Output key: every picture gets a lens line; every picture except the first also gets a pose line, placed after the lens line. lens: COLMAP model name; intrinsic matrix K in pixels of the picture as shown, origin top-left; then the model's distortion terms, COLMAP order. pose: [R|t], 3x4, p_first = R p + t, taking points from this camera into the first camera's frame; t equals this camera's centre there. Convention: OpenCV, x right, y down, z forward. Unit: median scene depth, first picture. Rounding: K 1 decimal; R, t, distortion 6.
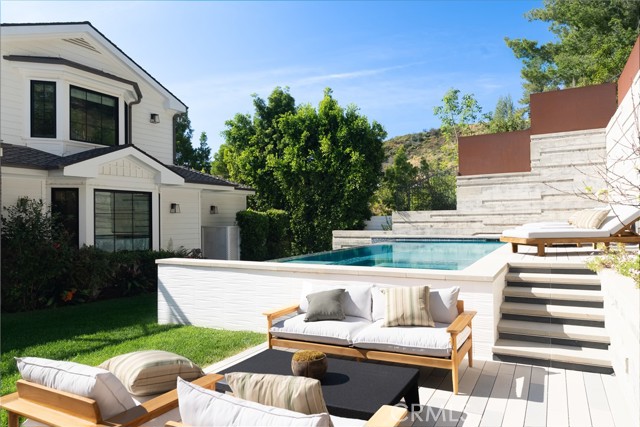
lens RADIAL K [[440.8, 0, 320.3], [0, 440.8, 215.0], [0, 0, 1]] dist [0.002786, 0.003400]
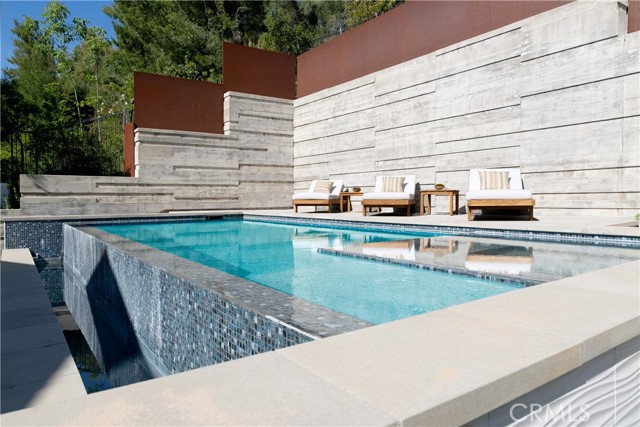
lens RADIAL K [[440.8, 0, 321.0], [0, 440.8, 210.3], [0, 0, 1]] dist [0.002786, 0.003400]
pose [[0.443712, -0.013832, 0.896063, -0.186789], [-0.012937, 0.999678, 0.021838, 0.023014], [-0.896076, -0.021282, 0.443390, 0.458772]]
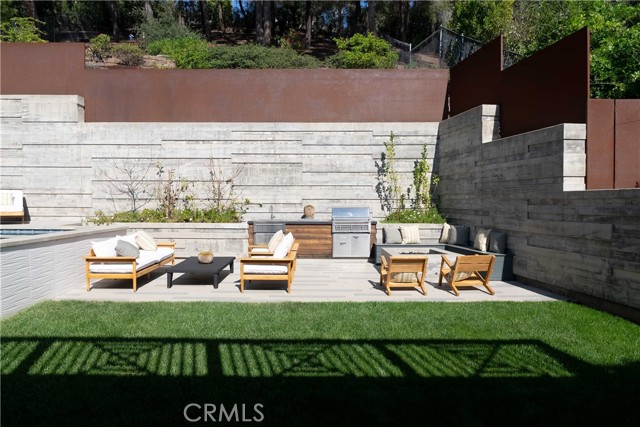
lens RADIAL K [[440.8, 0, 314.9], [0, 440.8, 210.4], [0, 0, 1]] dist [0.002786, 0.003400]
pose [[-0.476890, -0.003763, 0.878955, -0.546637], [-0.006519, 0.999978, 0.000743, 0.013526], [-0.878939, -0.005376, -0.476904, 0.400063]]
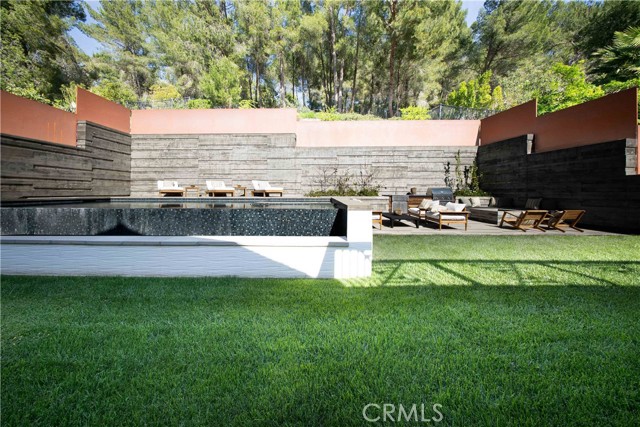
lens RADIAL K [[201.2, 0, 320.3], [0, 201.2, 194.7], [0, 0, 1]] dist [-0.000698, 0.000011]
pose [[-0.455025, 0.006676, 0.890454, -0.350617], [-0.007997, 0.999901, -0.011583, 0.037807], [-0.890443, -0.012392, -0.454927, 0.631368]]
